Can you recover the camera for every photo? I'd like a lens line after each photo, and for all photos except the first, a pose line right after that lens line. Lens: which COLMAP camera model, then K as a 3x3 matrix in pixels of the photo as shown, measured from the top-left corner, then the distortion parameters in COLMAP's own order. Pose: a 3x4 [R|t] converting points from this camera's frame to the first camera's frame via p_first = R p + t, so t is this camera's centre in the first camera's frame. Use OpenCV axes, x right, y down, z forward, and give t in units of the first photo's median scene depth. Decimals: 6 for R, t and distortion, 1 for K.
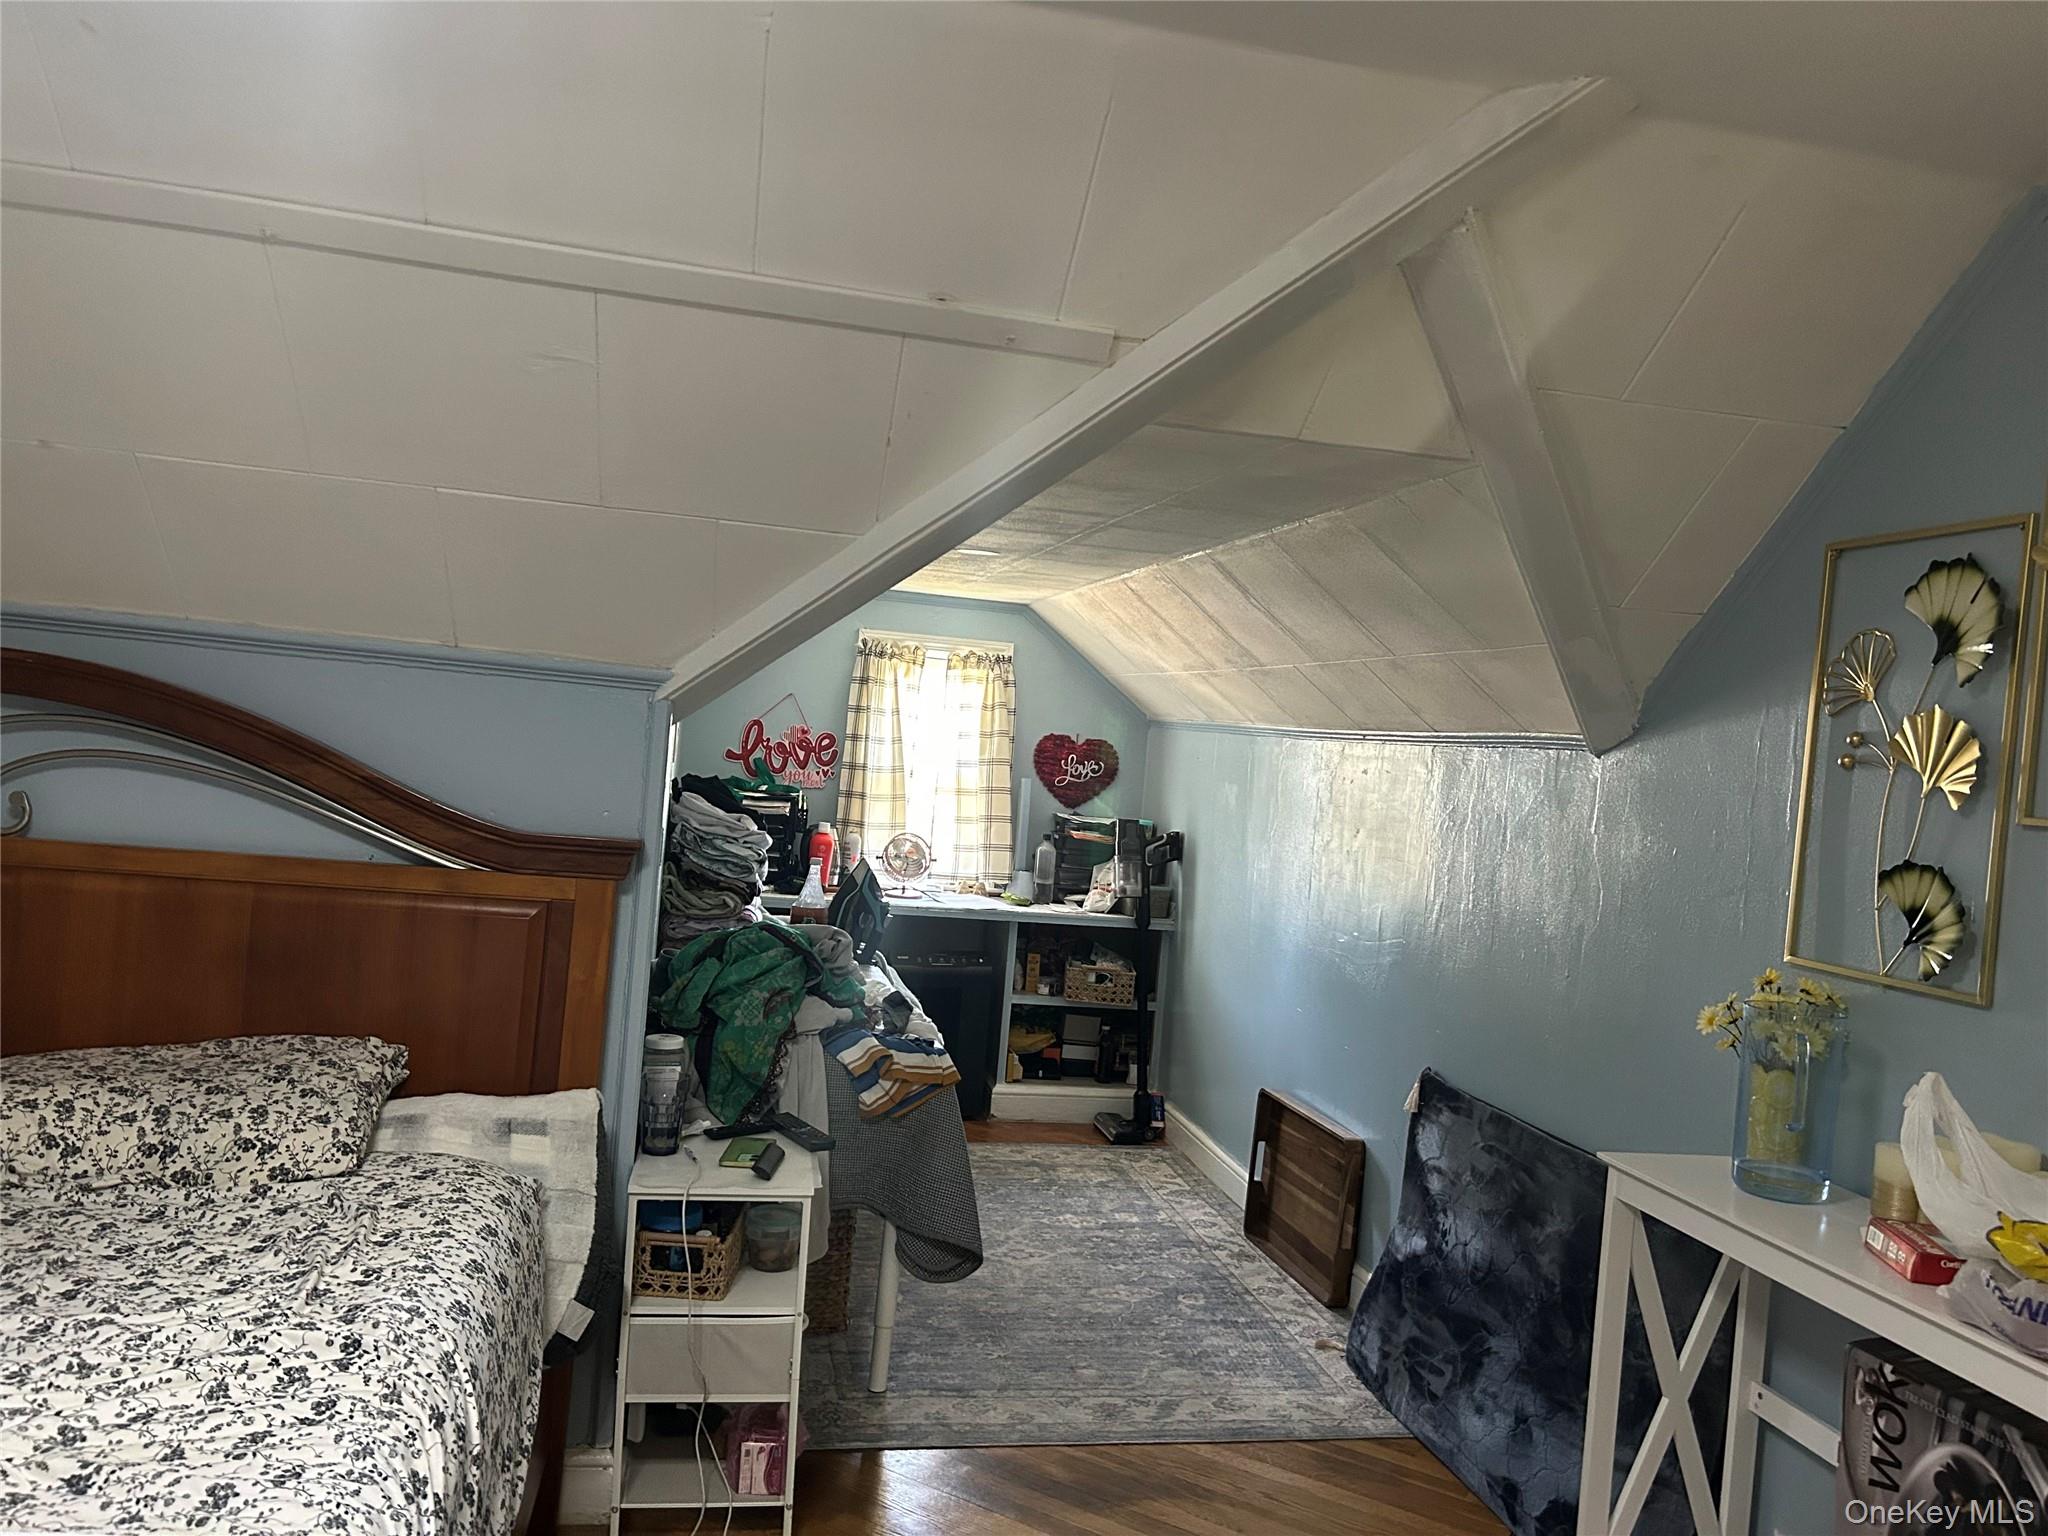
lens RADIAL K [[1557.1, 0, 1023.1], [0, 1557.1, 764.9], [0, 0, 1]] dist [0.054012, -0.060211]
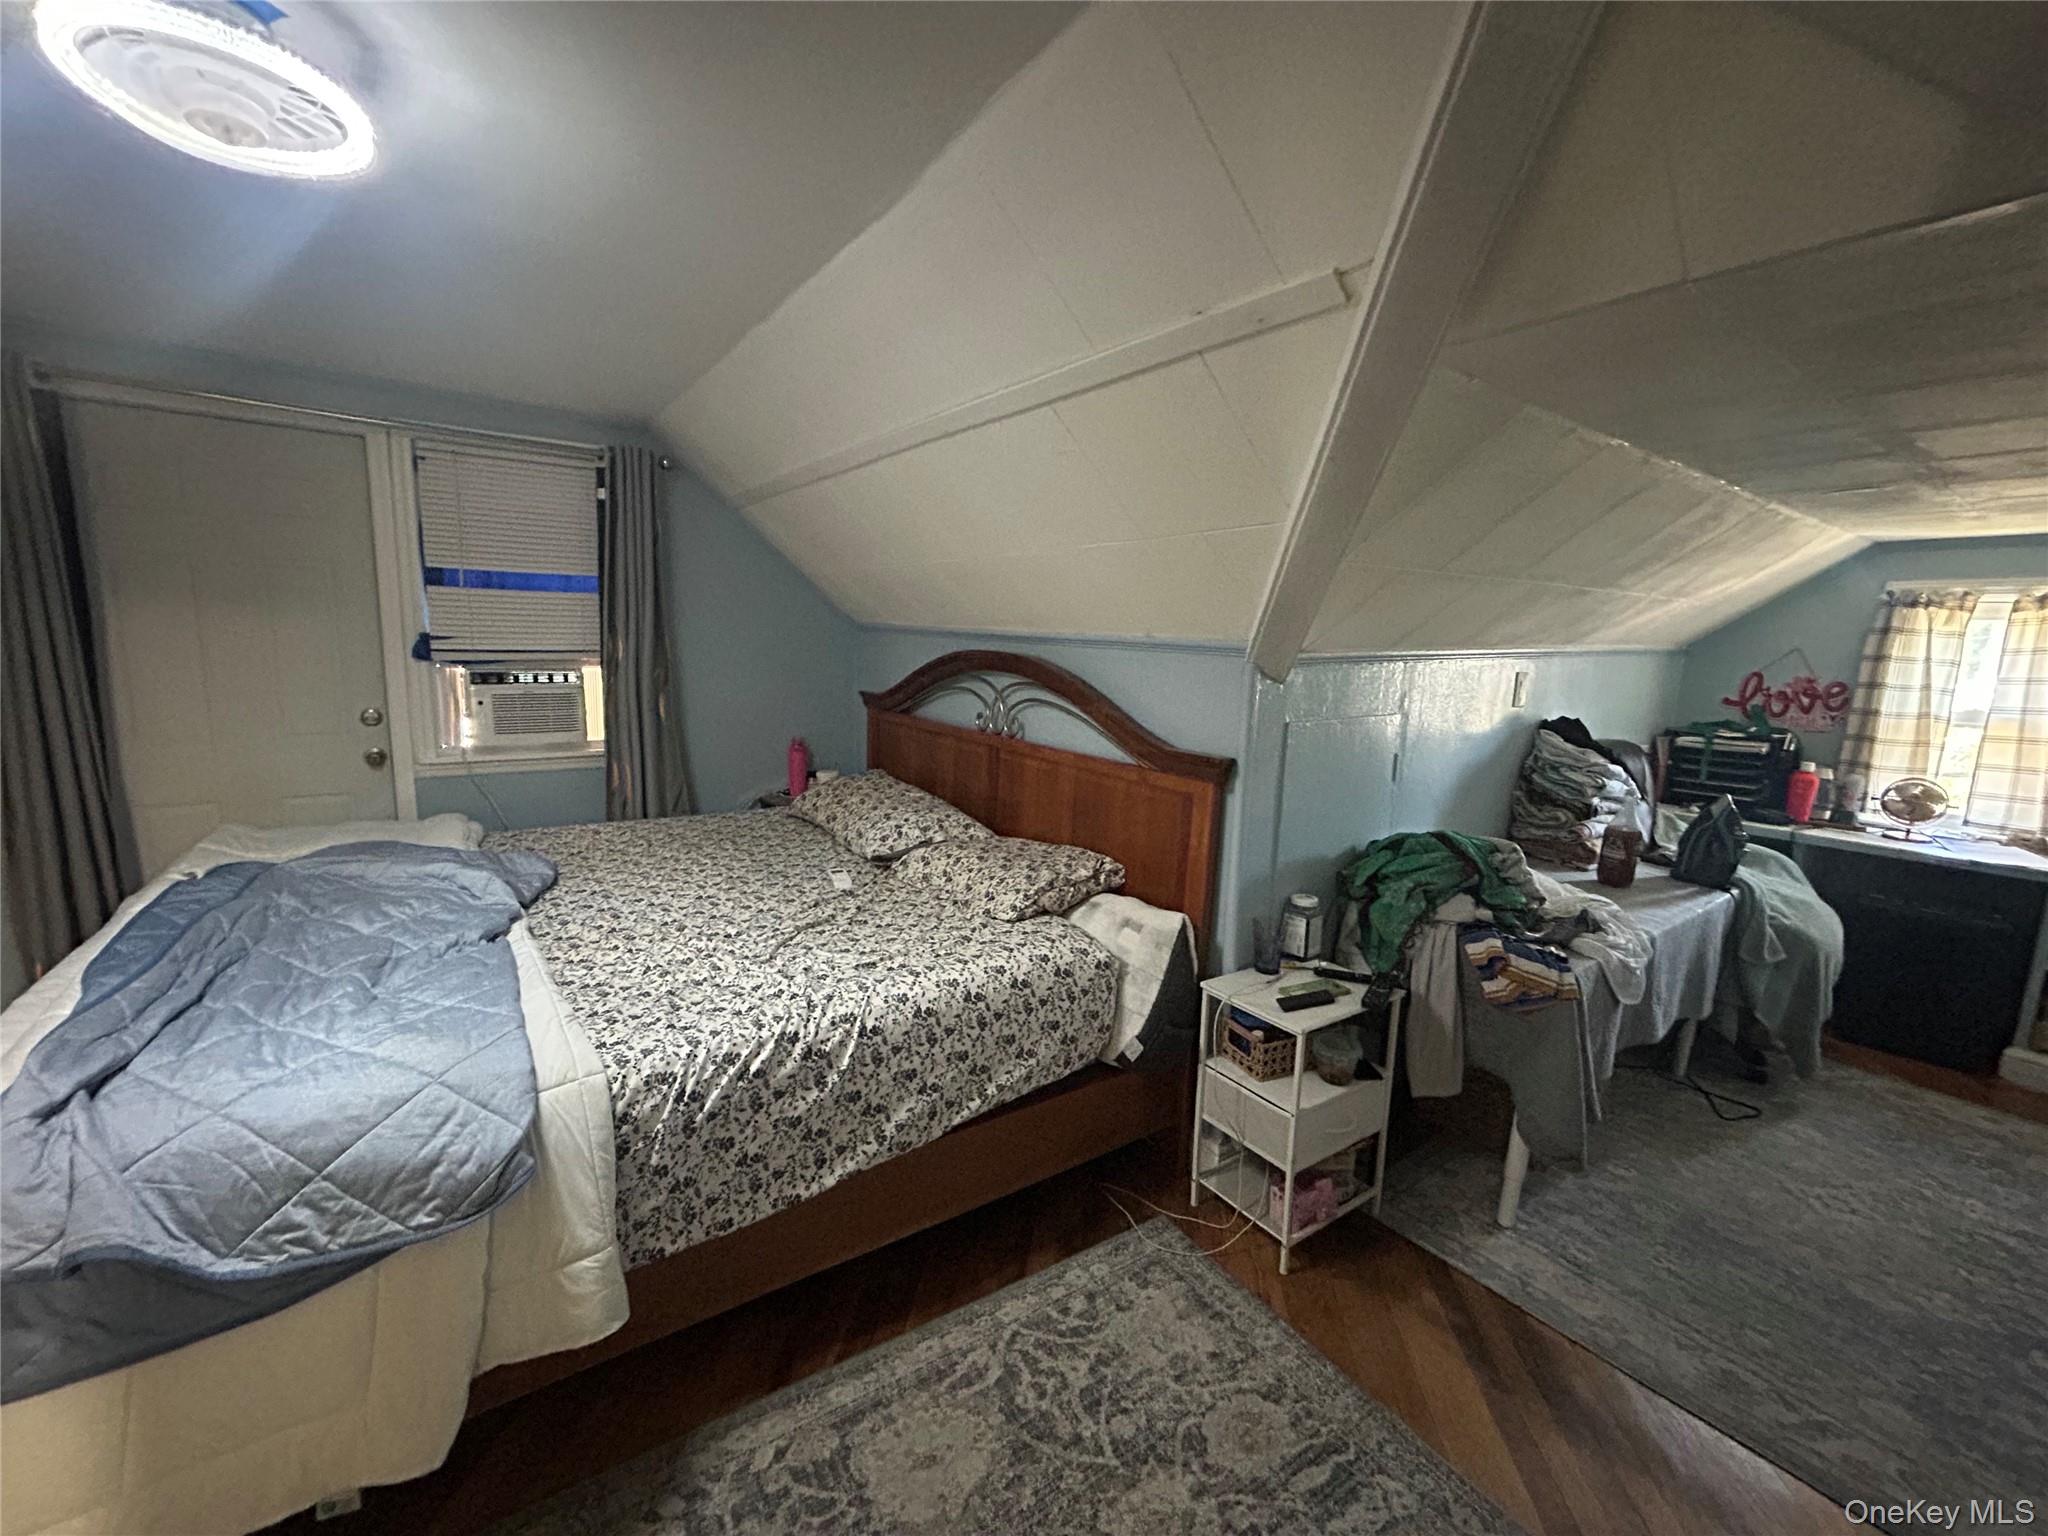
lens RADIAL K [[825.8, 0, 1027.2], [0, 825.8, 770.2], [0, 0, 1]] dist [-0.000945, 0.000841]
pose [[0.399198, 0.075430, -0.913757, 0.247612], [-0.006146, 0.996808, 0.079601, -0.001310], [0.916844, -0.026161, 0.398387, 0.322057]]
